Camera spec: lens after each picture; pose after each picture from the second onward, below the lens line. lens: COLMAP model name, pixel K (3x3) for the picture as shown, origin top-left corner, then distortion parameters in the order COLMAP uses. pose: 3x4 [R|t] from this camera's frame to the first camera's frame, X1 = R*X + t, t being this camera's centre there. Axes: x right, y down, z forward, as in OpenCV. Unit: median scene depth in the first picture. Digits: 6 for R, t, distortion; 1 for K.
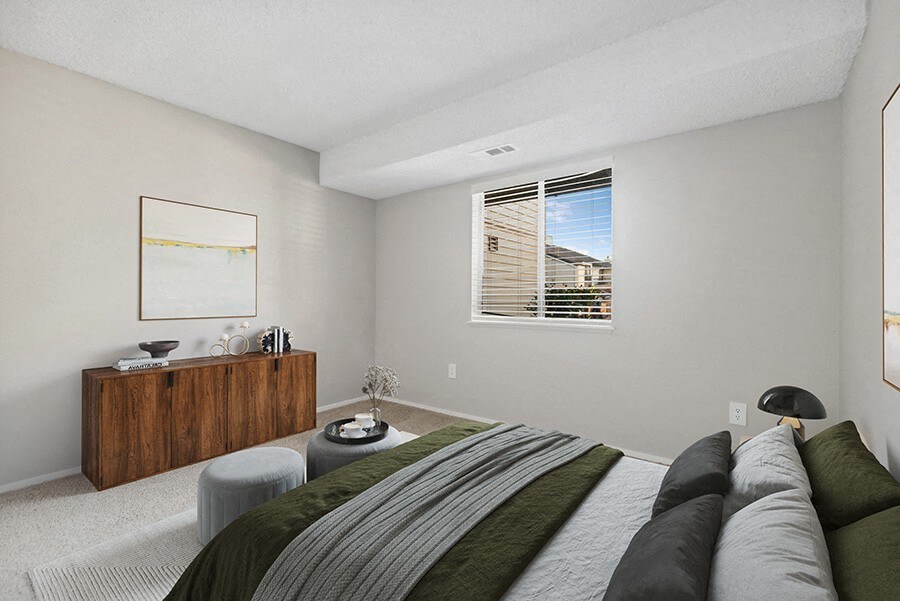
lens RADIAL K [[404.0, 0, 447.2], [0, 404.0, 299.4], [0, 0, 1]] dist [0.002770, 0.000486]
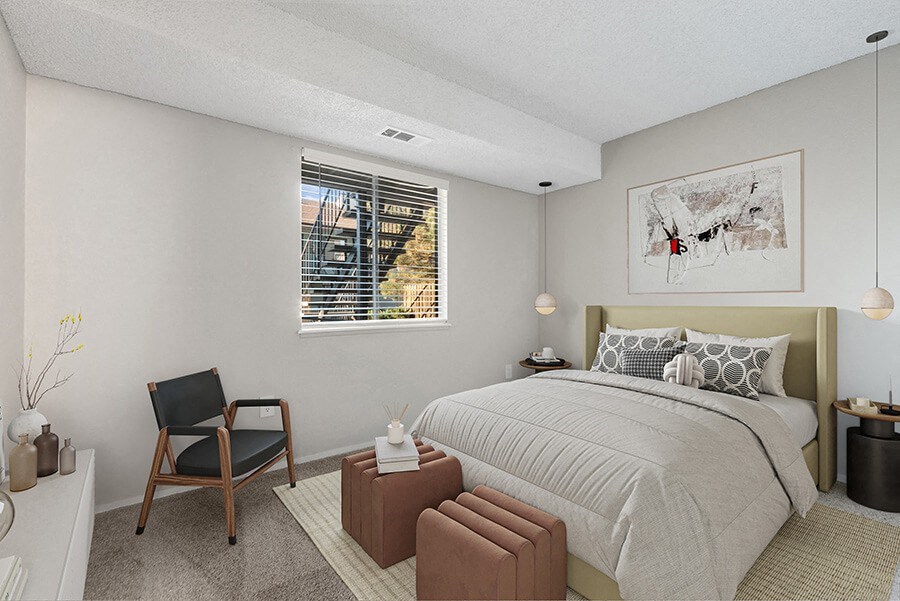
lens RADIAL K [[404.0, 0, 446.7], [0, 404.0, 300.7], [0, 0, 1]] dist [0.002770, 0.000486]
pose [[0.238160, -0.001720, 0.971224, -0.621293], [0.005414, 0.999985, 0.000443, -0.000033], [-0.971211, 0.005153, 0.238166, 0.595601]]
